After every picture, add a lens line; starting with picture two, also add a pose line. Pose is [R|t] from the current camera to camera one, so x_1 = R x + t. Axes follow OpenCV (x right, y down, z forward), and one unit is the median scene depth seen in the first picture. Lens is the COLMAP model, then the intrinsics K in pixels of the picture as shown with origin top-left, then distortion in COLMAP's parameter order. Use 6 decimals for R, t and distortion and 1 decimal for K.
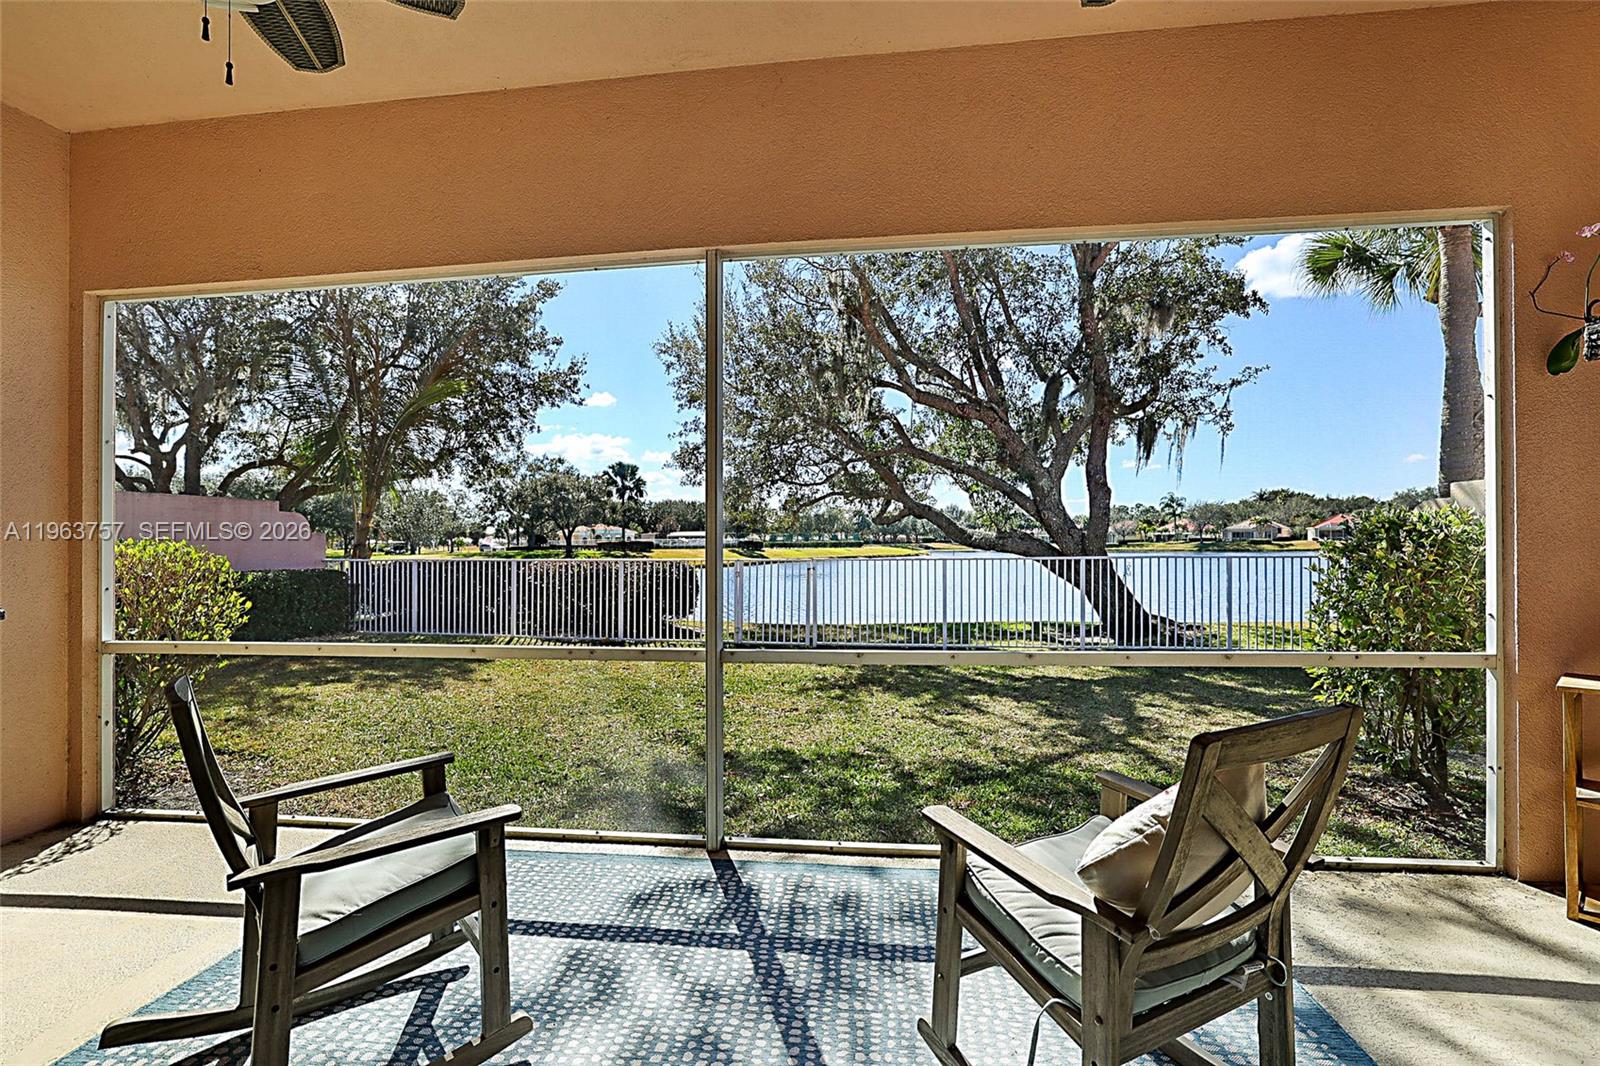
lens RADIAL K [[725.4, 0, 789.4], [0, 725.4, 537.1], [0, 0, 1]] dist [-0.028221, 0.006728]
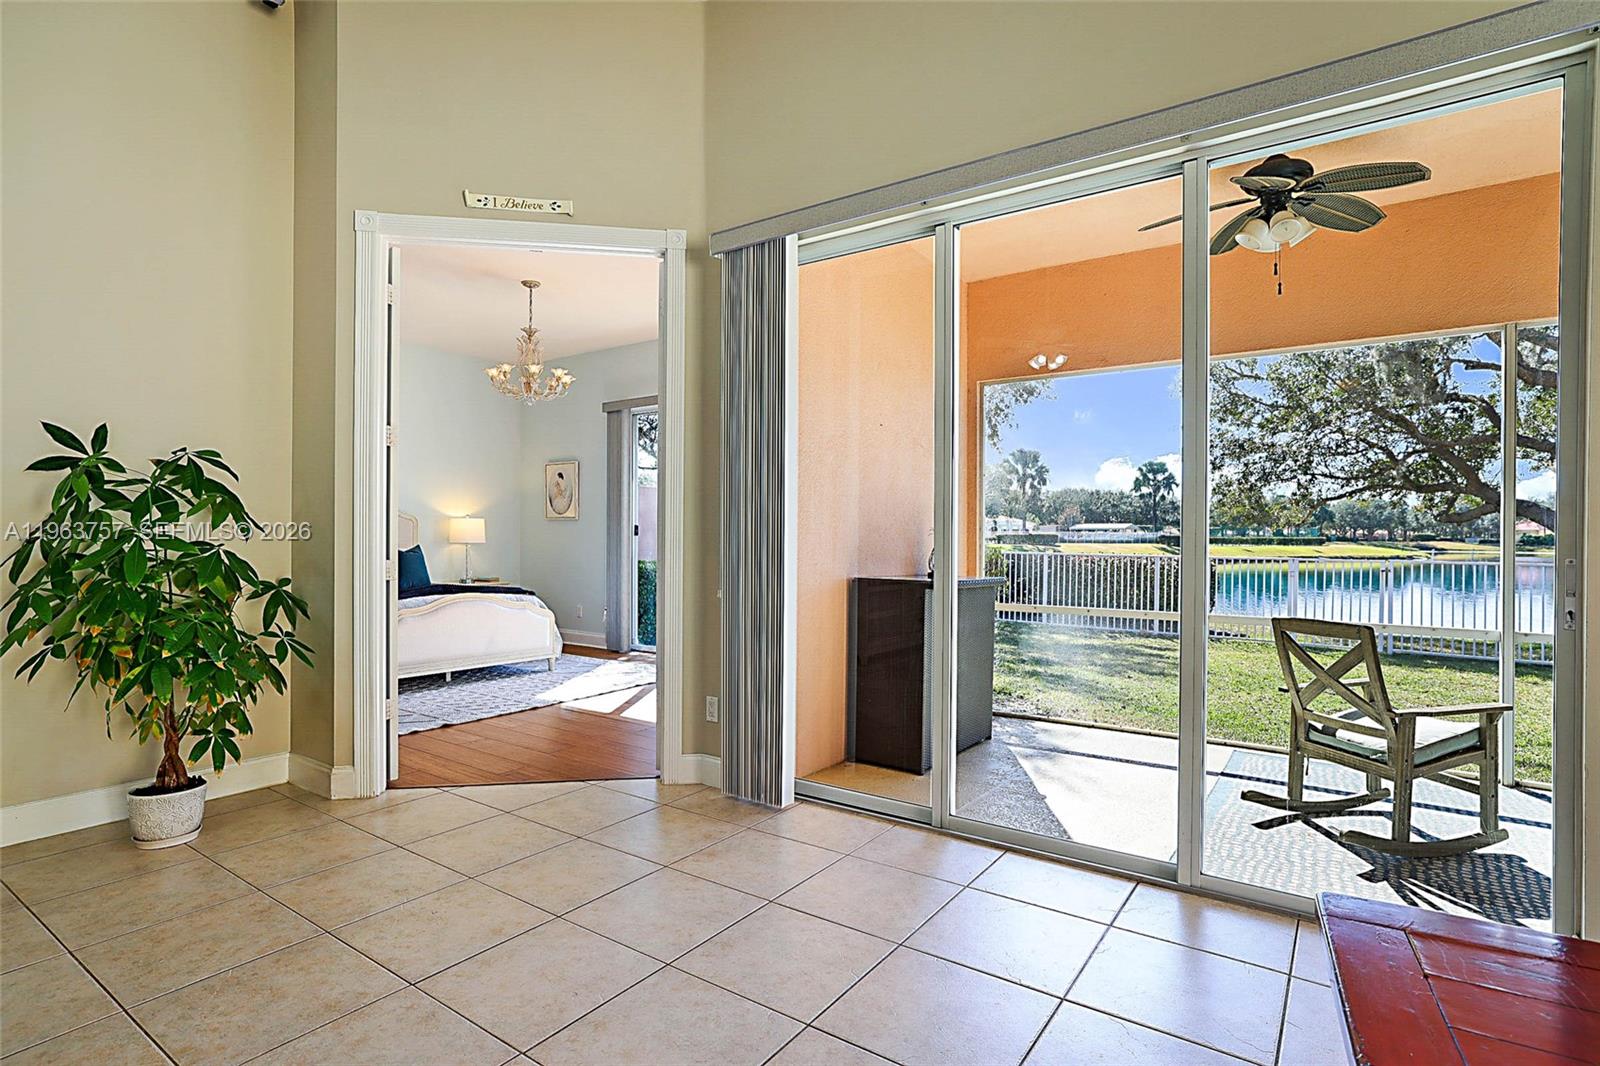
lens RADIAL K [[788.8, 0, 802.8], [0, 788.8, 532.6], [0, 0, 1]] dist [-0.013406, 0.007271]
pose [[0.887696, 0.013300, -0.460238, -0.094014], [-0.011035, 0.999910, 0.007612, -0.002845], [0.460298, -0.001679, 0.887763, -0.133951]]
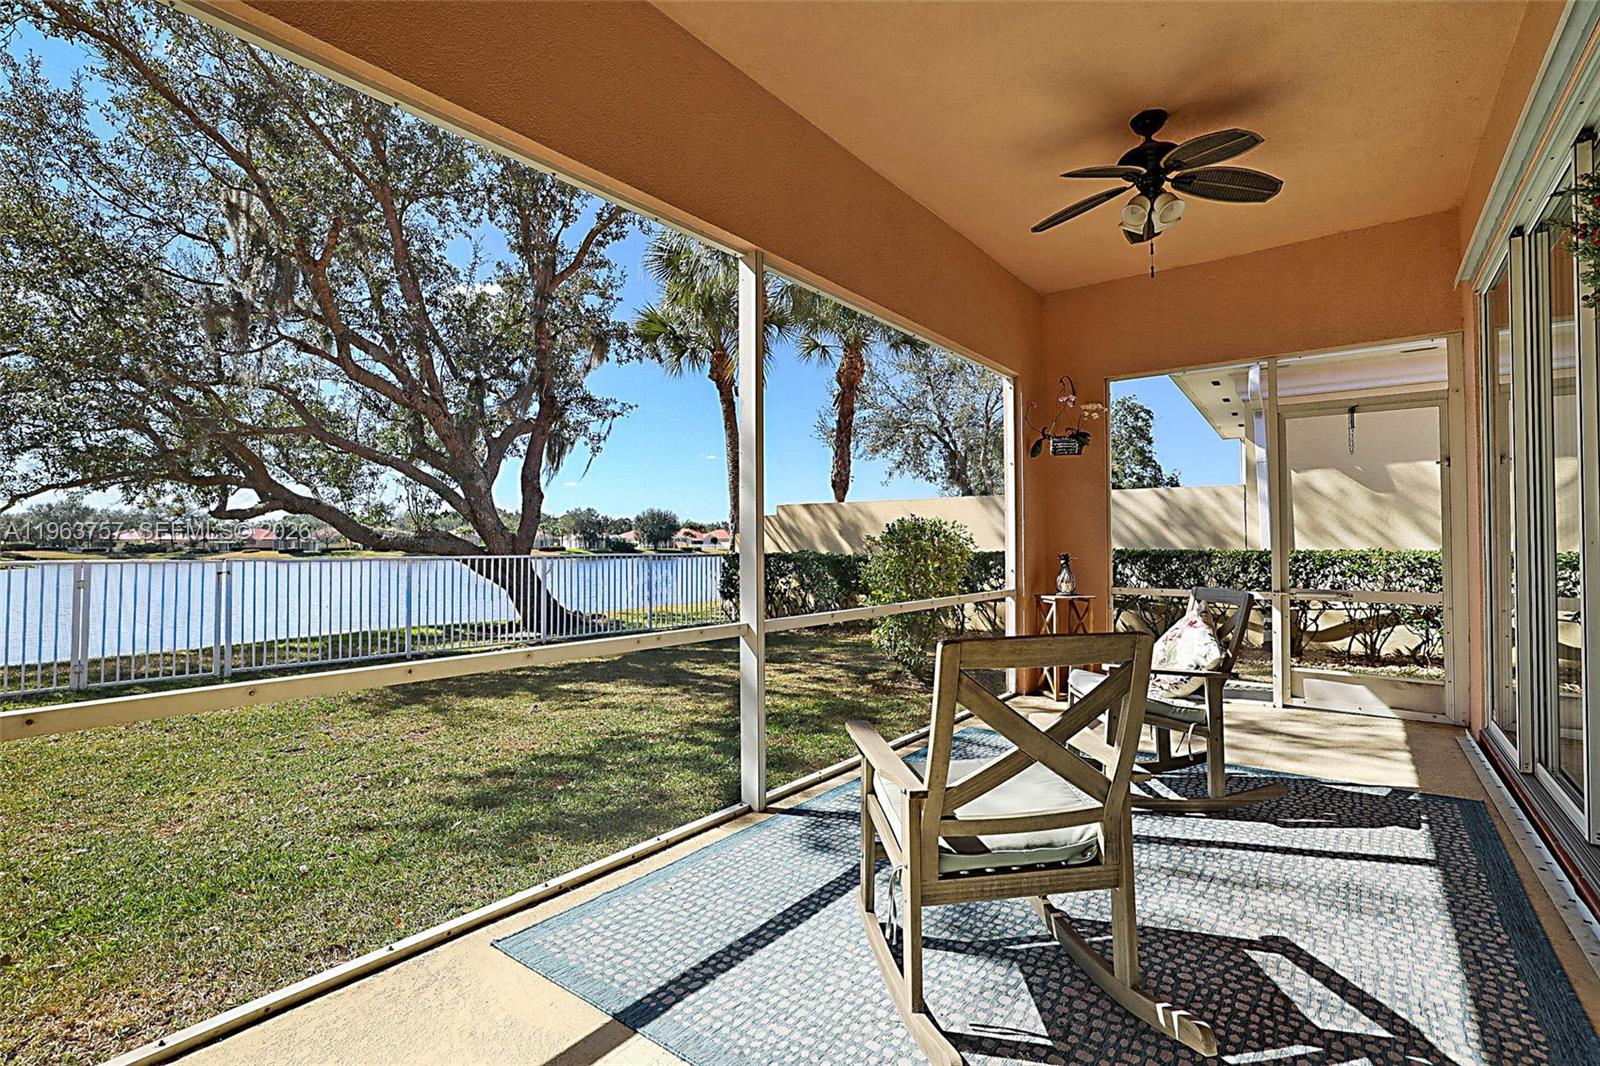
lens RADIAL K [[728.6, 0, 774.4], [0, 728.6, 517.5], [0, 0, 1]] dist [-0.024394, 0.000427]
pose [[0.537370, 0.043378, 0.842230, -0.161331], [-0.009559, 0.998925, -0.045349, 0.008416], [-0.843293, 0.016318, 0.537207, 0.064499]]
